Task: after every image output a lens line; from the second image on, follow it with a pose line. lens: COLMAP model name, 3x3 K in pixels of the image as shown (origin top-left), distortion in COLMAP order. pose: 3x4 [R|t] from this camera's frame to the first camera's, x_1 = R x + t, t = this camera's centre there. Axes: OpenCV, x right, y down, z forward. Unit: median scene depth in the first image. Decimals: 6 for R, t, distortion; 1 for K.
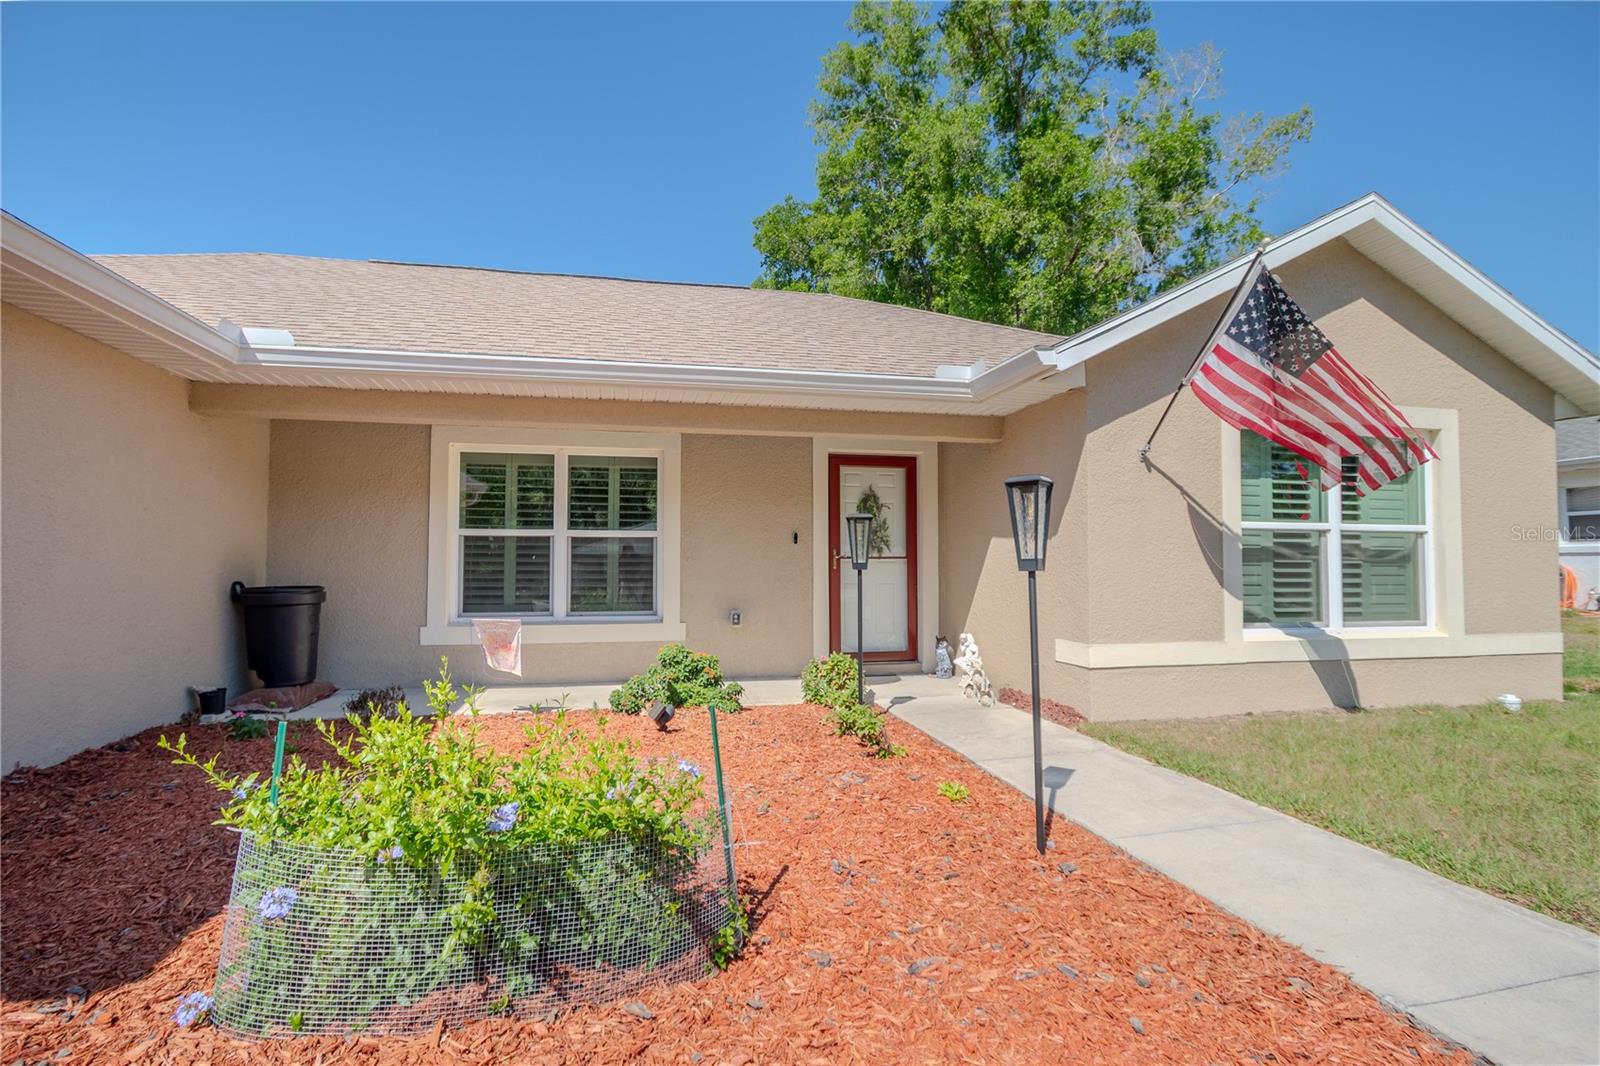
lens RADIAL K [[740.1, 0, 798.7], [0, 740.1, 532.6], [0, 0, 1]] dist [-0.010065, 0.000304]
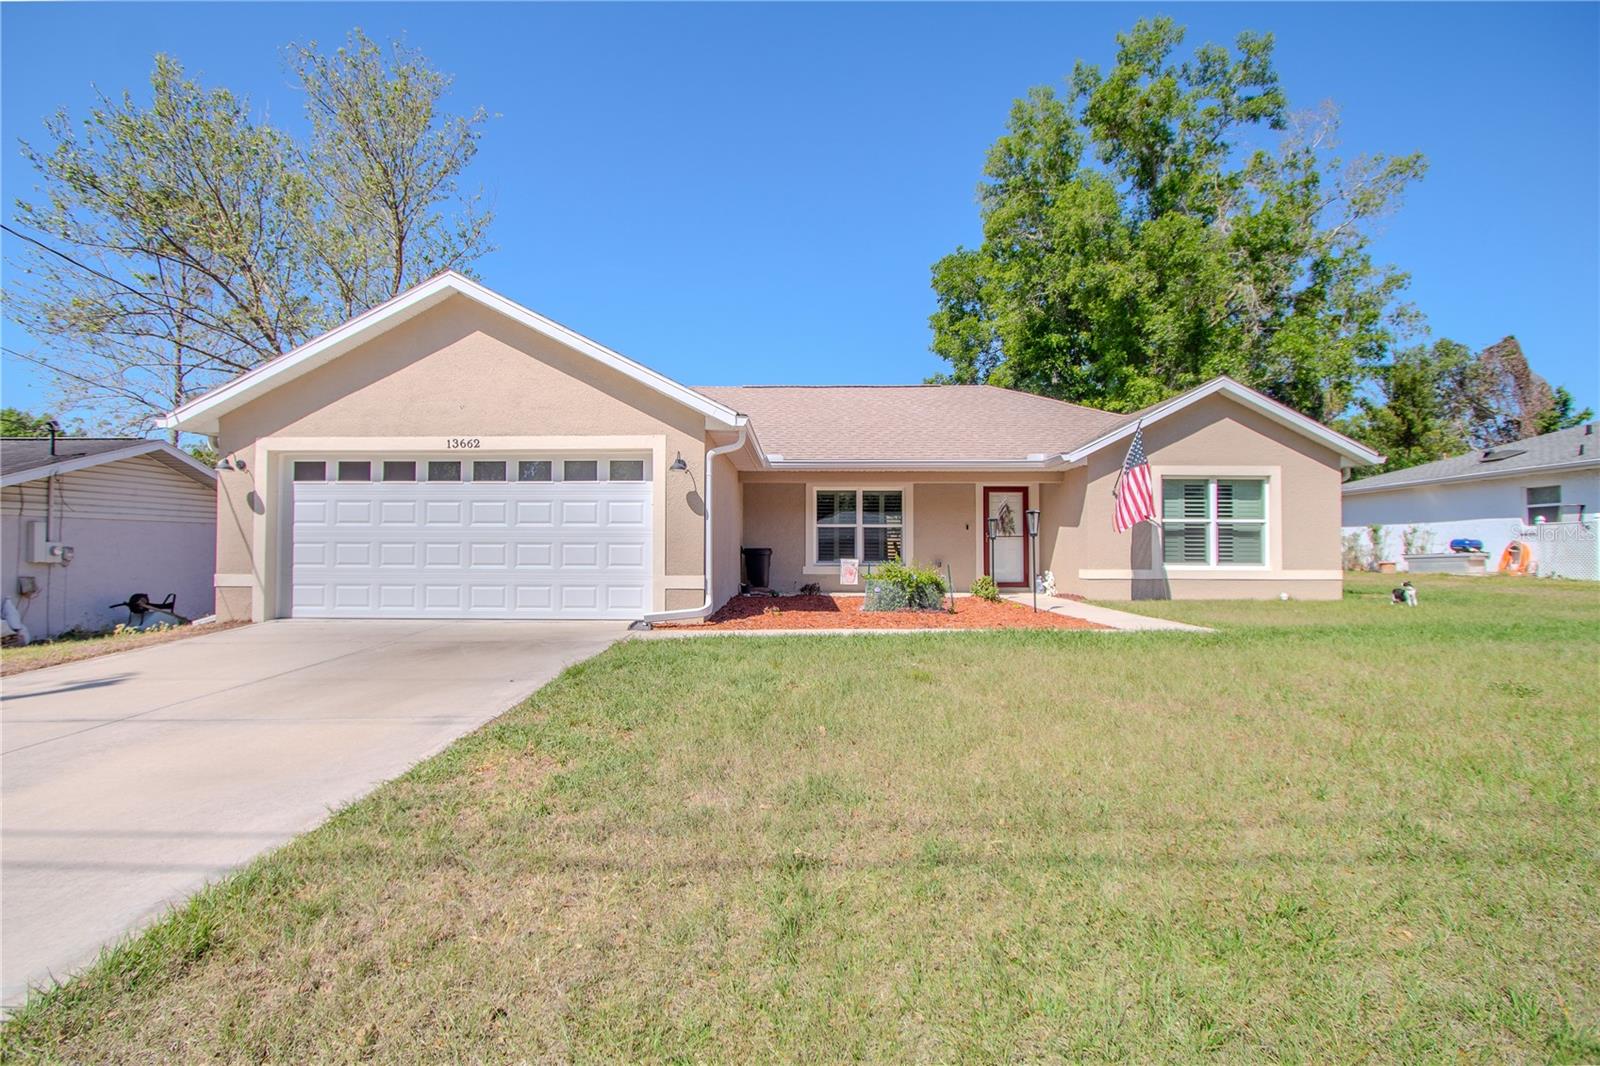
lens RADIAL K [[740.1, 0, 793.3], [0, 740.1, 529.2], [0, 0, 1]] dist [-0.010065, 0.000304]
pose [[0.971914, -0.006346, -0.235249, 0.009885], [0.009023, 0.999906, 0.010306, -0.012505], [0.235162, -0.012139, 0.971880, -1.106231]]
